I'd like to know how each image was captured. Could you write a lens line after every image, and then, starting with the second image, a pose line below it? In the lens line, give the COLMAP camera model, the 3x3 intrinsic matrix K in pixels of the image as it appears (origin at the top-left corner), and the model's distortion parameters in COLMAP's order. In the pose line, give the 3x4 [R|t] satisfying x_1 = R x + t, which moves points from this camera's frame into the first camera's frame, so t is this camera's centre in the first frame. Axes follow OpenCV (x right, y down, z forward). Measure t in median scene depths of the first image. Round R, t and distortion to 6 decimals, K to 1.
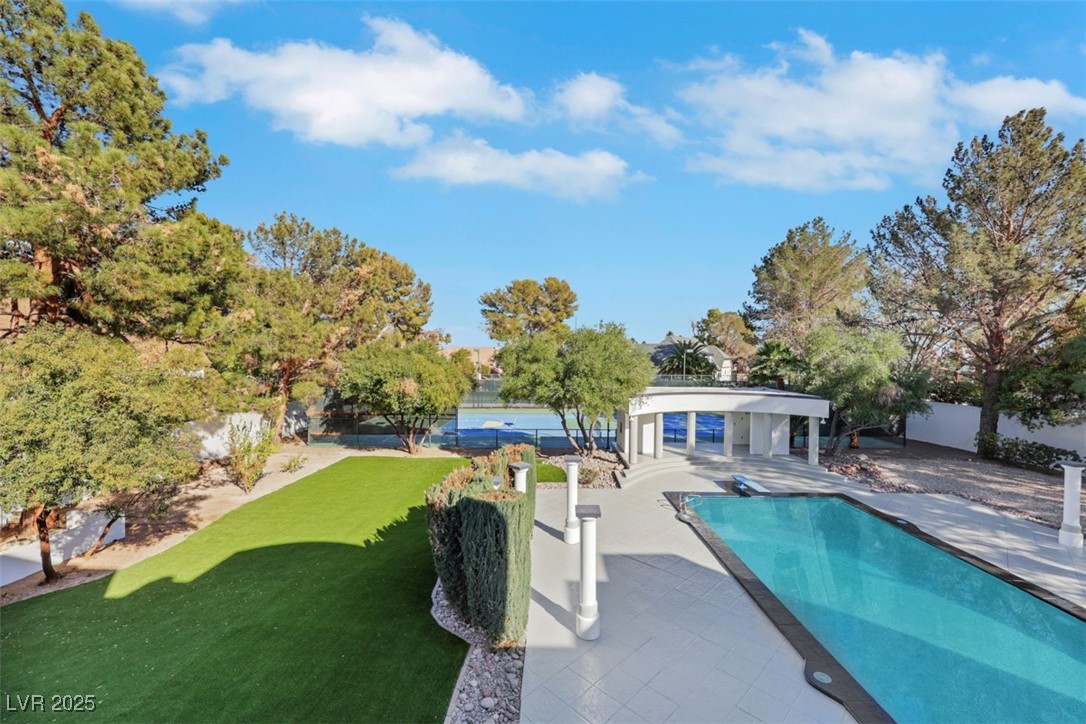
lens RADIAL K [[444.8, 0, 543.4], [0, 444.8, 360.2], [0, 0, 1]] dist [0.000078, -0.000006]
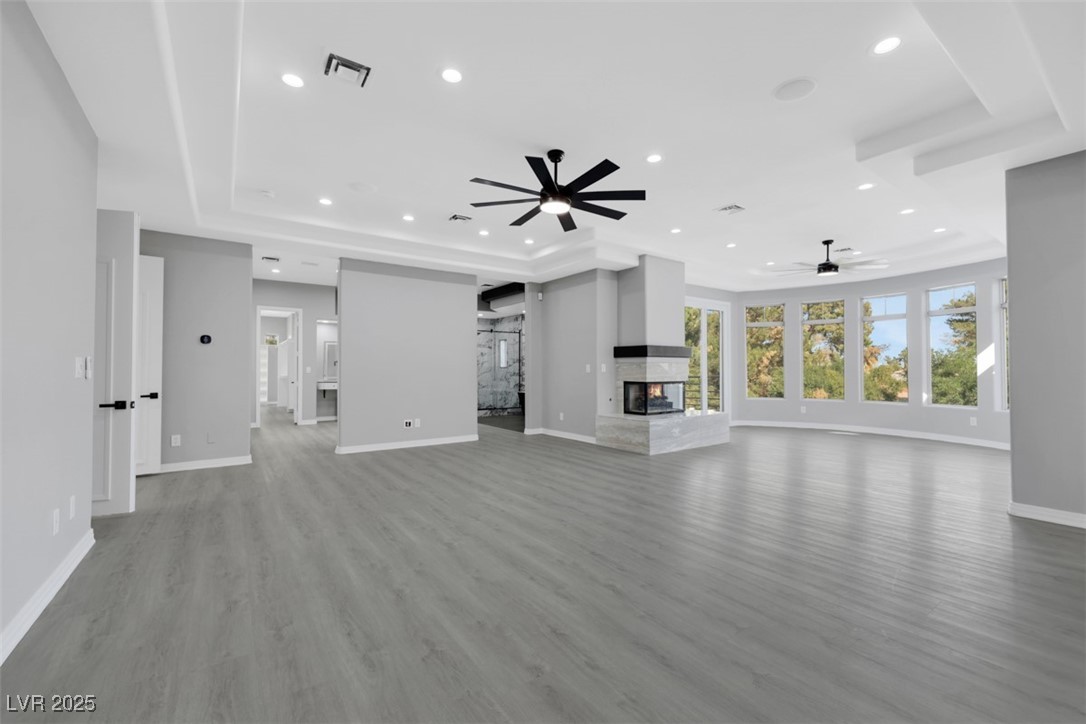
lens RADIAL K [[450.0, 0, 537.7], [0, 450.0, 367.6], [0, 0, 1]] dist [-0.002129, -0.000063]
pose [[0.580183, -0.018444, -0.814277, 0.243727], [-0.004612, 0.999653, -0.025929, 0.014004], [0.814473, 0.018799, 0.579897, -0.365106]]
